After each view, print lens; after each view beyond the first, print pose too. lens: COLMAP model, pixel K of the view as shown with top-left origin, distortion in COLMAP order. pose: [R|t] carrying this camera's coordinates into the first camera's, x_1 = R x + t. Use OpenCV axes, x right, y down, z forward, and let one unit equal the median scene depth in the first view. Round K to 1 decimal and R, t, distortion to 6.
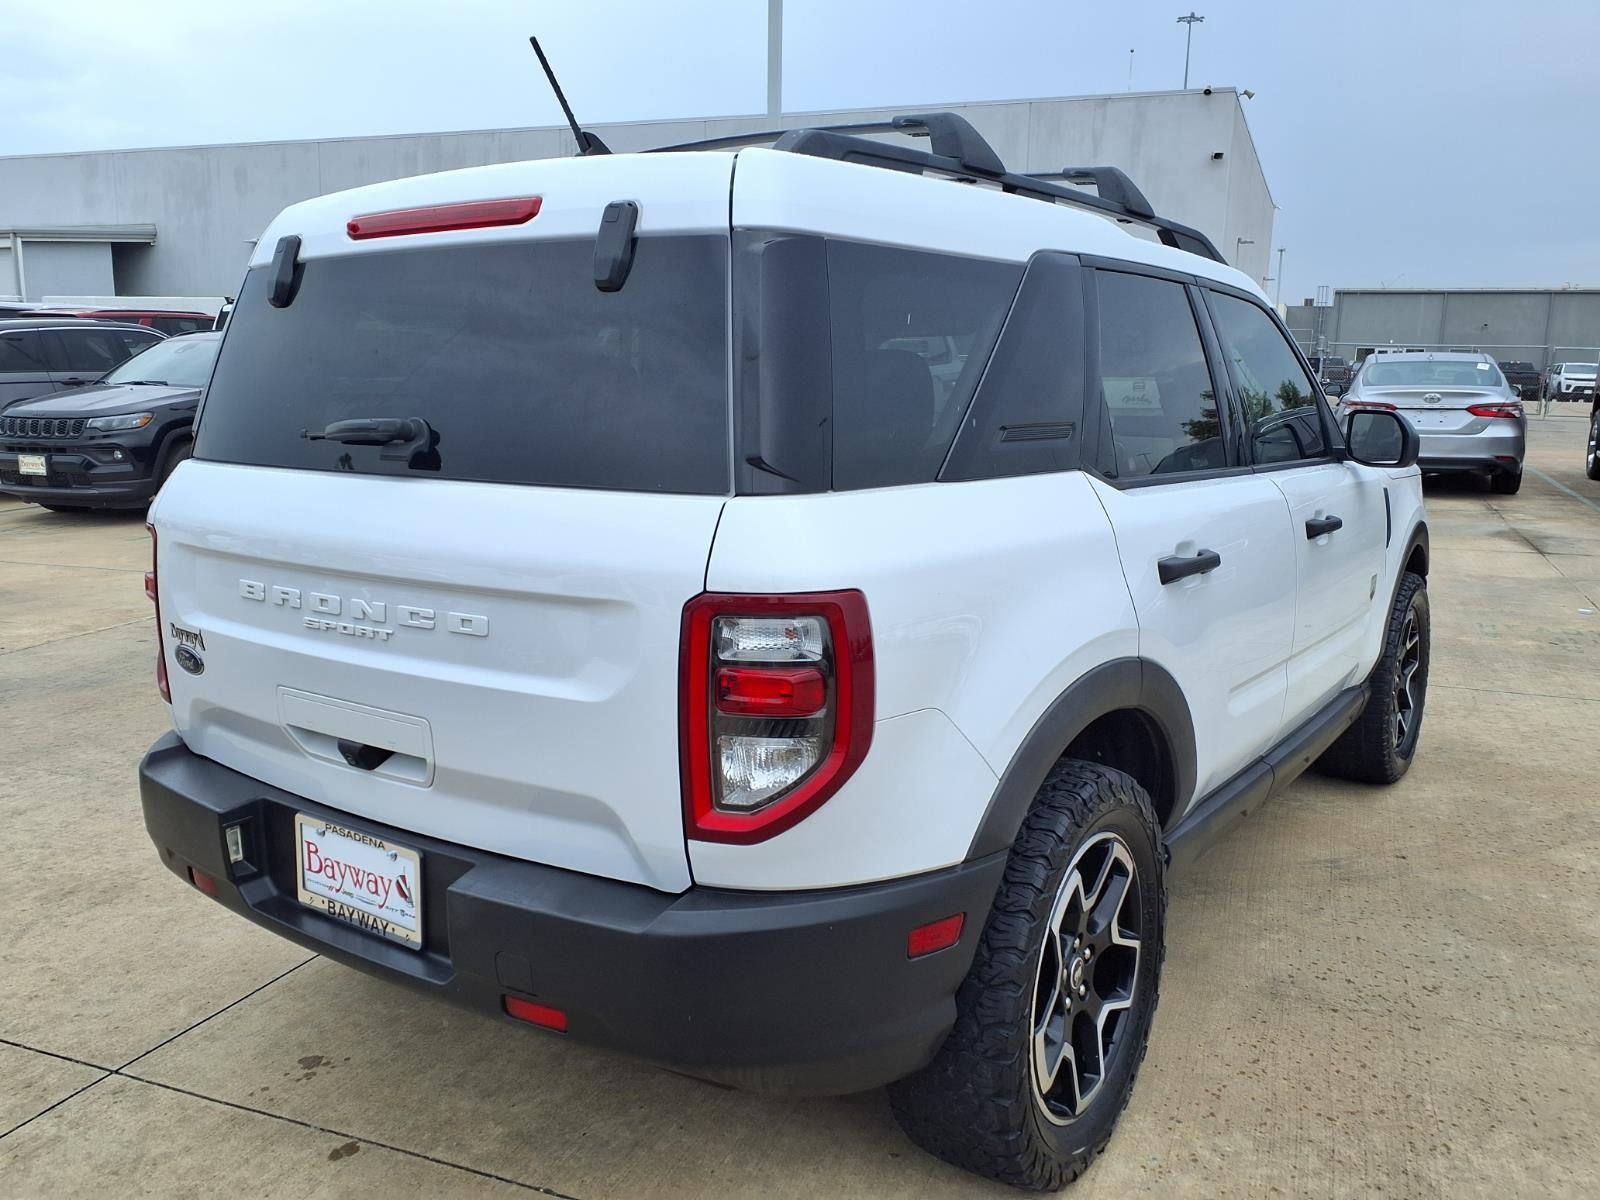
lens RADIAL K [[1292.9, 0, 800.0], [0, 1292.9, 600.0], [0, 0, 1]] dist [0.013302, 0.000235]
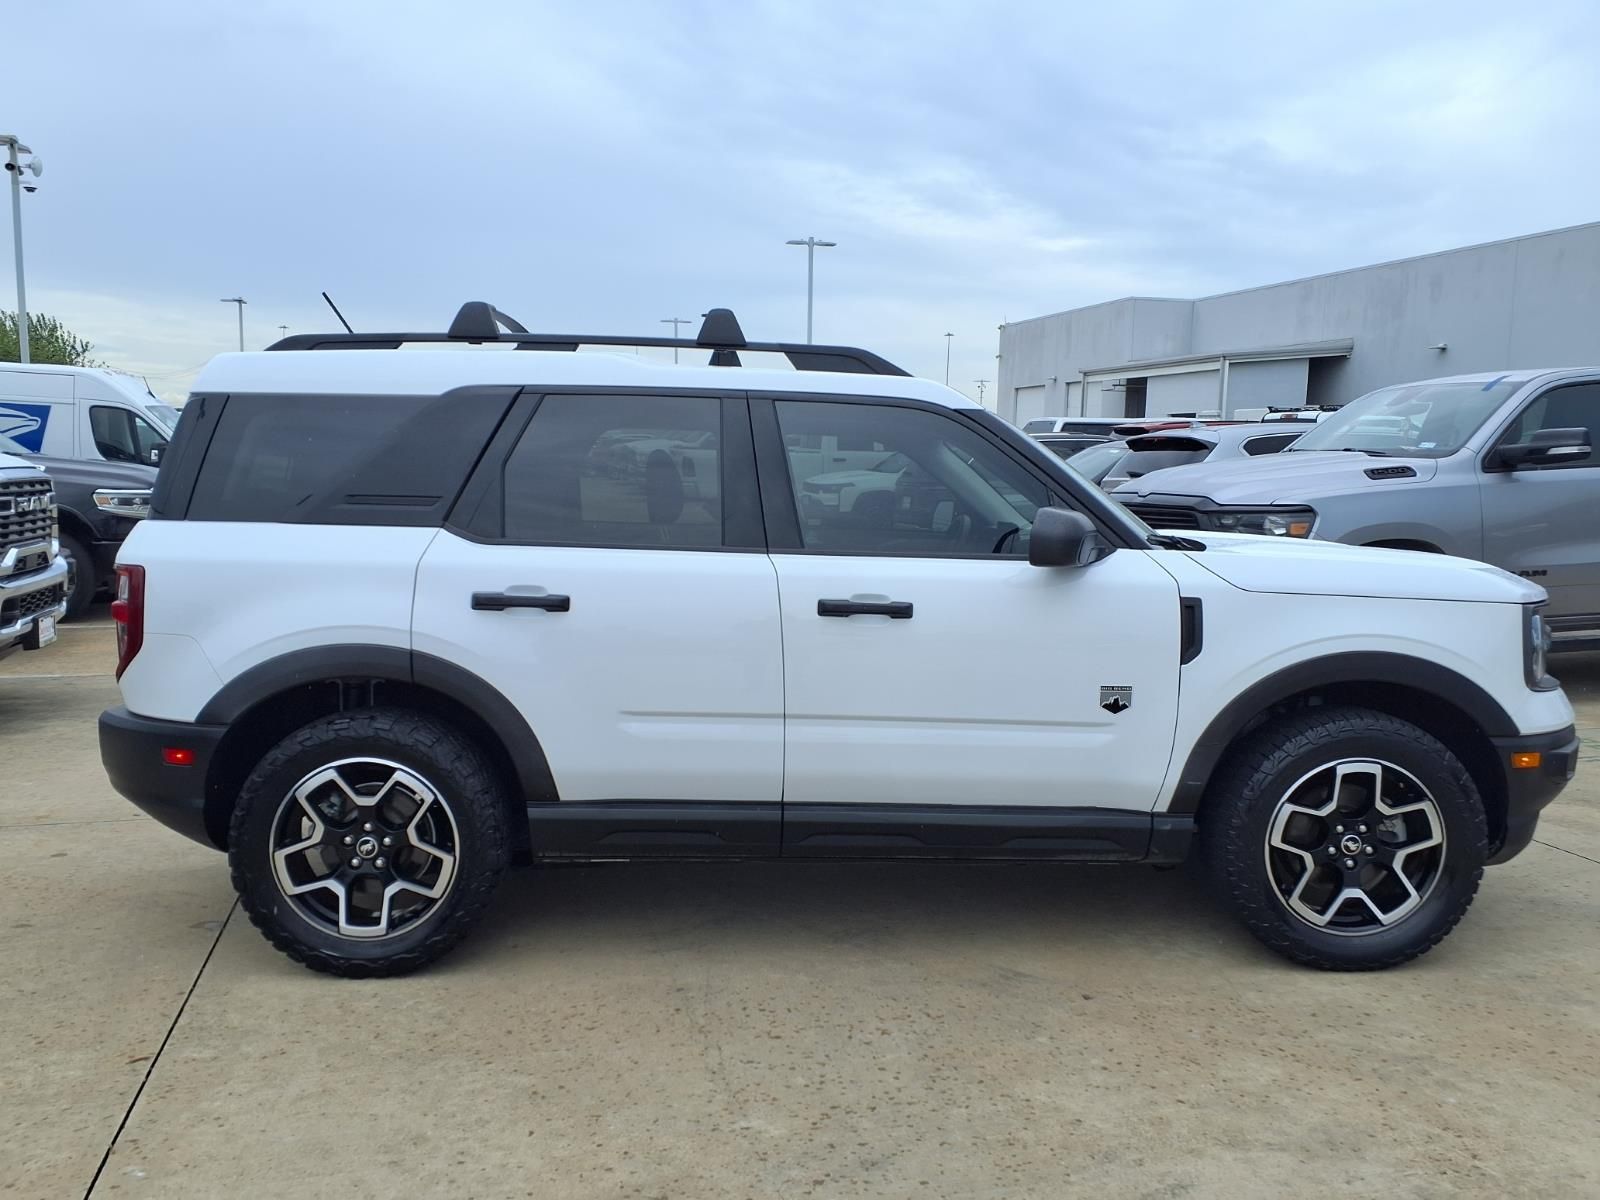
lens RADIAL K [[1295.5, 0, 802.6], [0, 1295.5, 577.9], [0, 0, 1]] dist [0.069556, -0.083413]
pose [[0.609443, 0.070007, -0.789733, 1.880268], [-0.146046, 0.988961, -0.025037, -0.072651], [0.779262, 0.130596, 0.612939, 0.437996]]
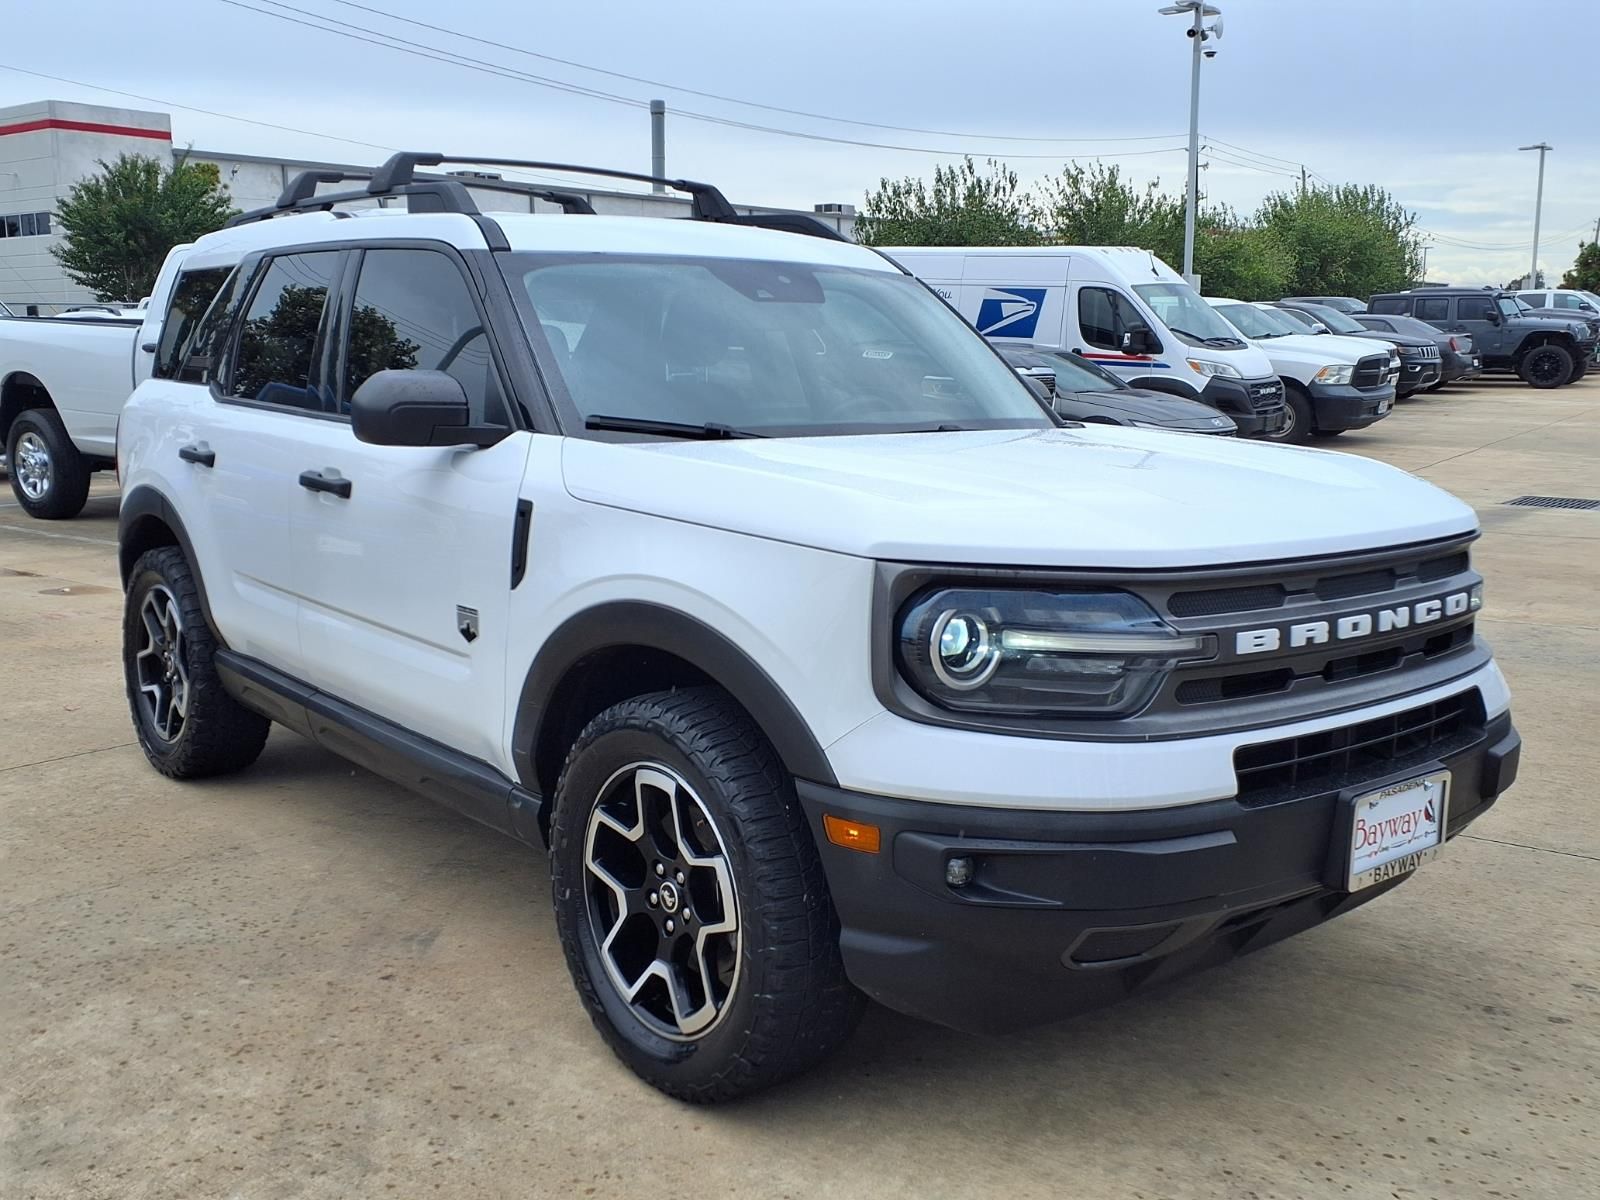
lens RADIAL K [[1557.1, 0, 800.0], [0, 1557.1, 600.0], [0, 0, 1]] dist [0.029410, 0.000479]
pose [[-0.260652, 0.150349, -0.953654, 2.195277], [-0.174985, 0.964081, 0.199820, -0.410538], [0.949442, 0.218958, -0.224981, 2.475365]]
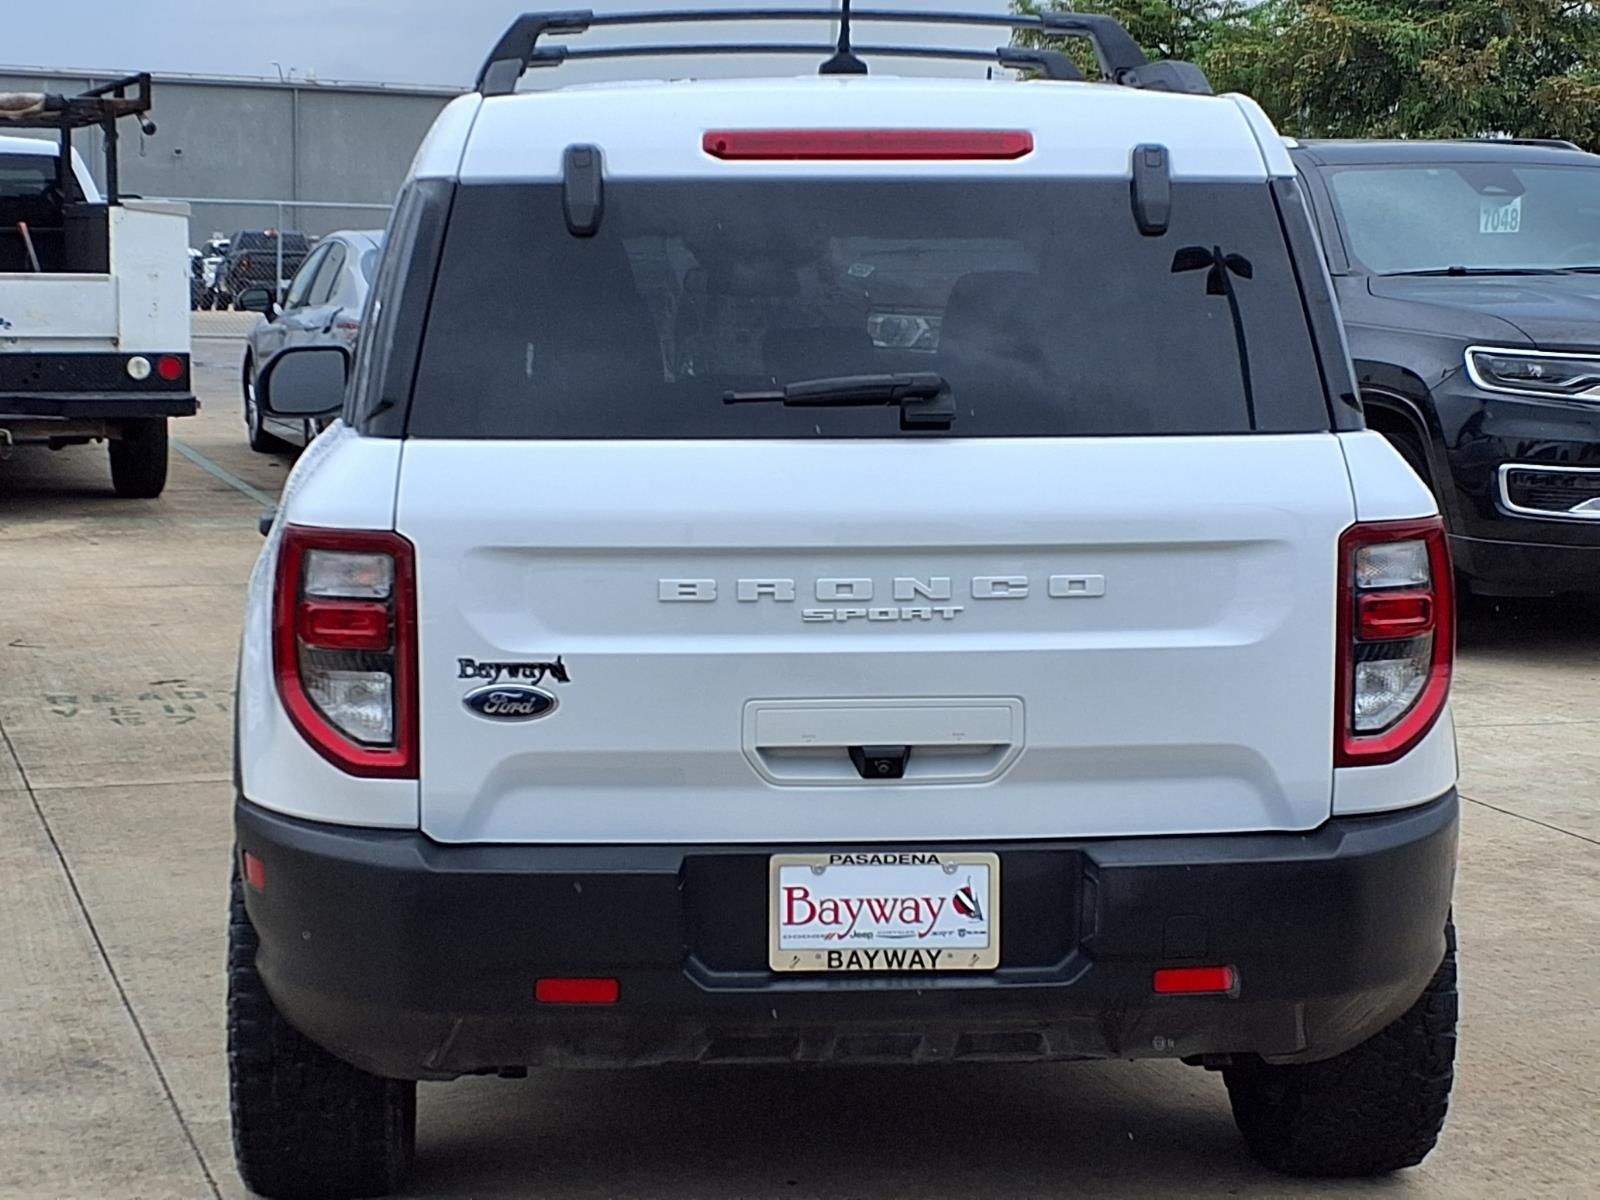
lens RADIAL K [[3121.9, 0, 800.0], [0, 3121.9, 600.0], [0, 0, 1]] dist [0.249872, -0.320756]
pose [[0.773740, -0.069425, 0.629687, -1.600716], [0.108994, 0.993744, -0.024365, 0.053822], [-0.624056, 0.087484, 0.776467, -0.557548]]
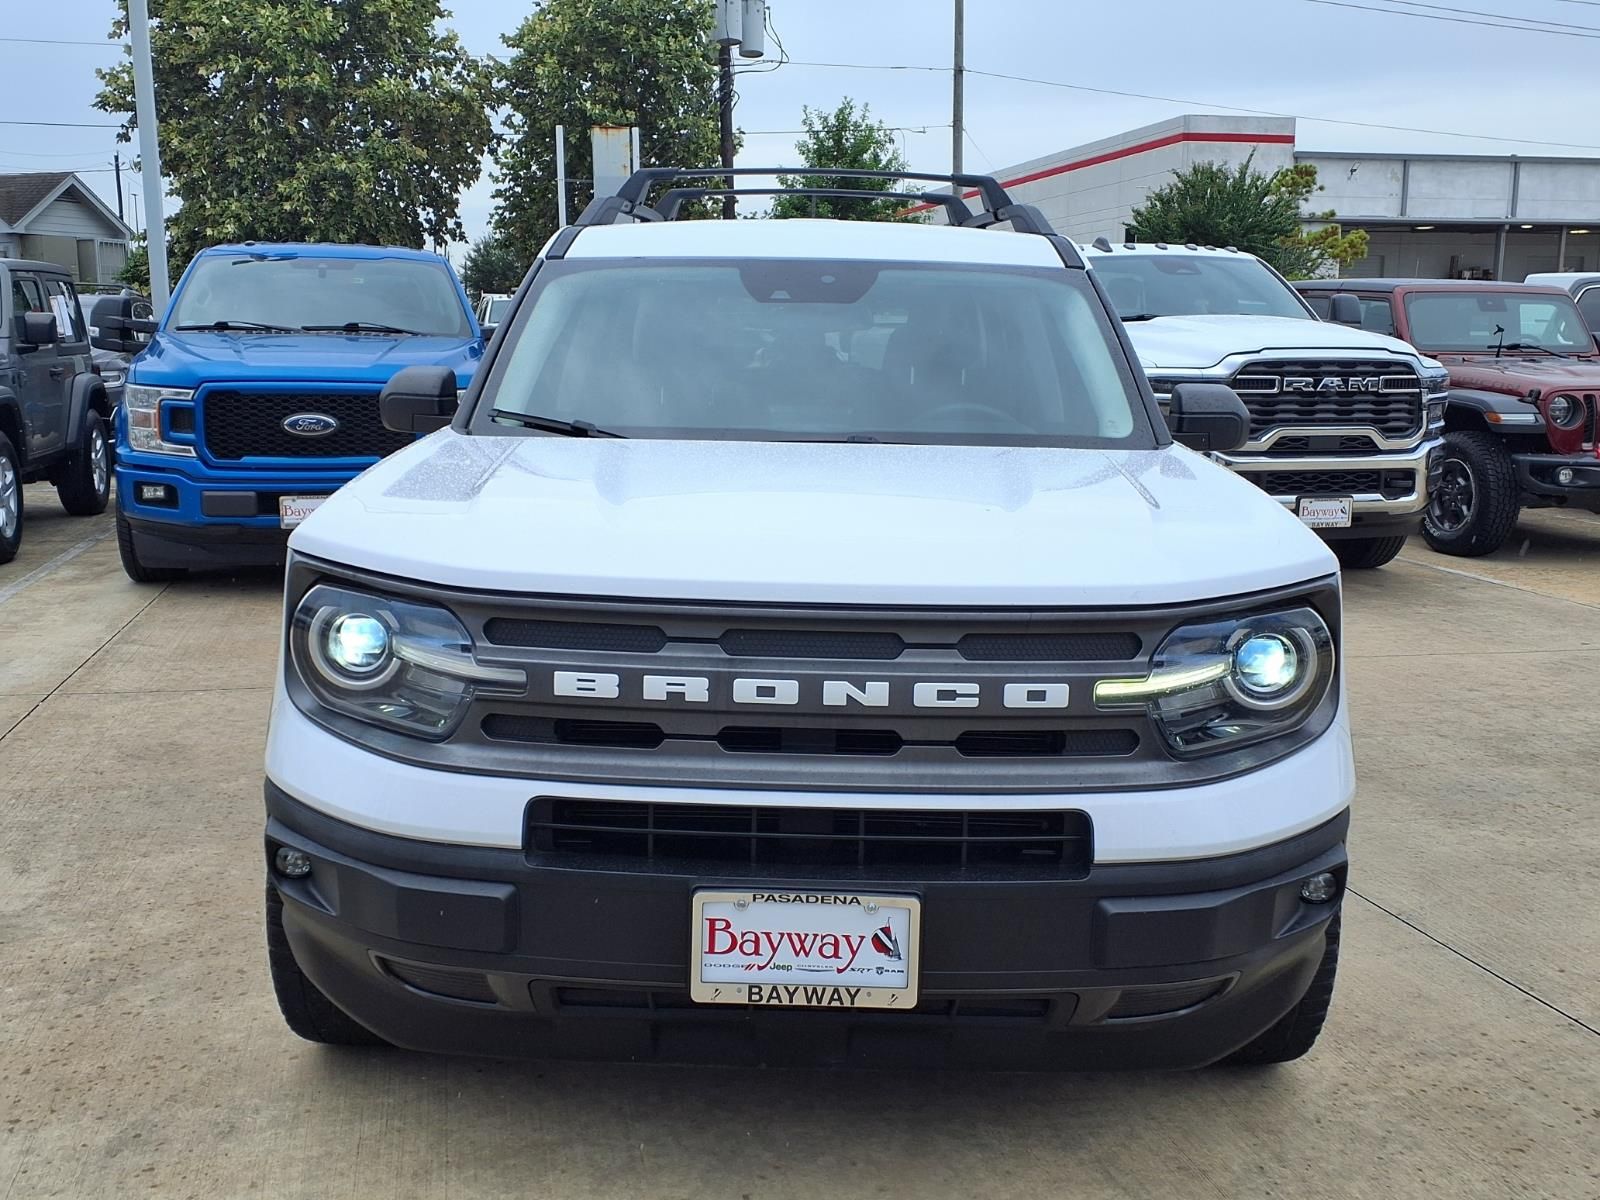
lens RADIAL K [[1587.8, 0, 800.0], [0, 1587.8, 600.0], [0, 0, 1]] dist [0.018437, -0.006178]
pose [[-0.829368, 0.076862, -0.553391, 1.433780], [-0.114496, 0.946088, 0.303000, -0.599450], [0.546846, 0.314659, -0.775854, 3.445321]]
